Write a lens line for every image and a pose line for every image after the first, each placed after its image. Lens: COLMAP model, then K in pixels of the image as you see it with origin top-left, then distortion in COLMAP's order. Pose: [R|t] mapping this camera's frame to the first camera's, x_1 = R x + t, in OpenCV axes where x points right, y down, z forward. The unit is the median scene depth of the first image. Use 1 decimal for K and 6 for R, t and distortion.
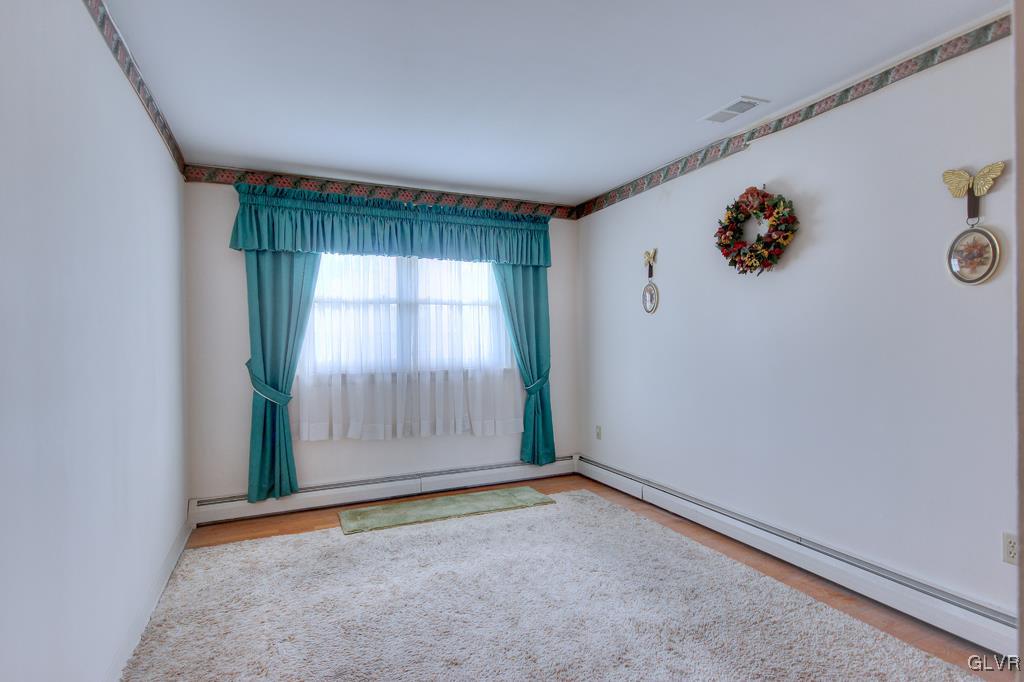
lens RADIAL K [[511.9, 0, 511.2], [0, 511.9, 344.6], [0, 0, 1]] dist [0.000637, -0.002301]
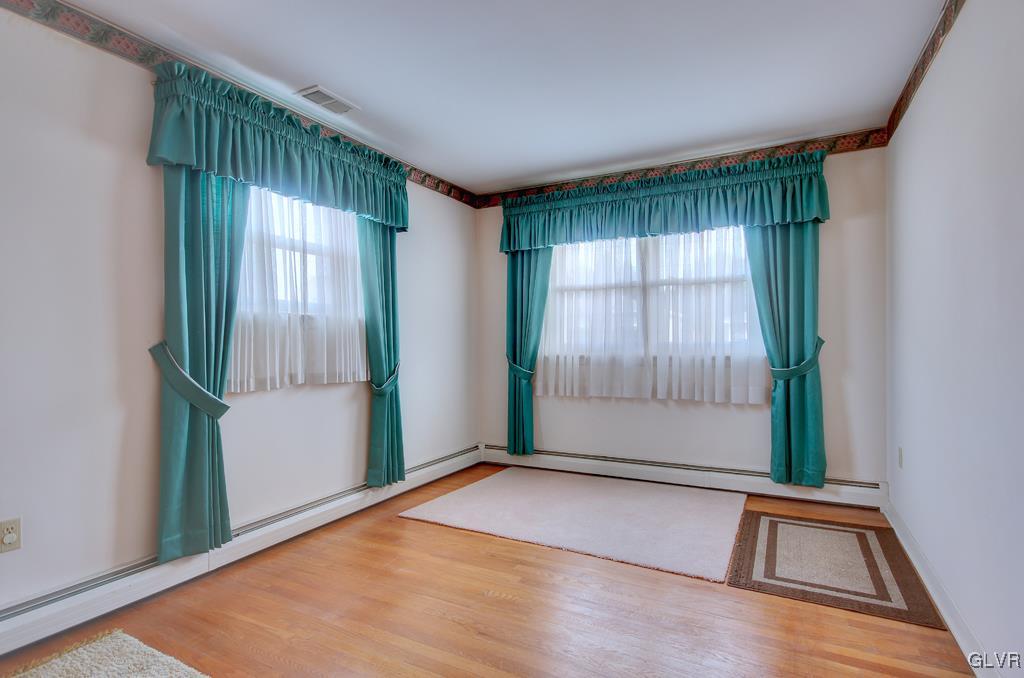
lens RADIAL K [[515.7, 0, 511.5], [0, 515.7, 339.3], [0, 0, 1]] dist [-0.005759, -0.000559]
pose [[0.609074, 0.012786, -0.793010, 0.422319], [0.010565, 0.999651, 0.024233, -0.004363], [0.793043, -0.023138, 0.608726, 0.198268]]
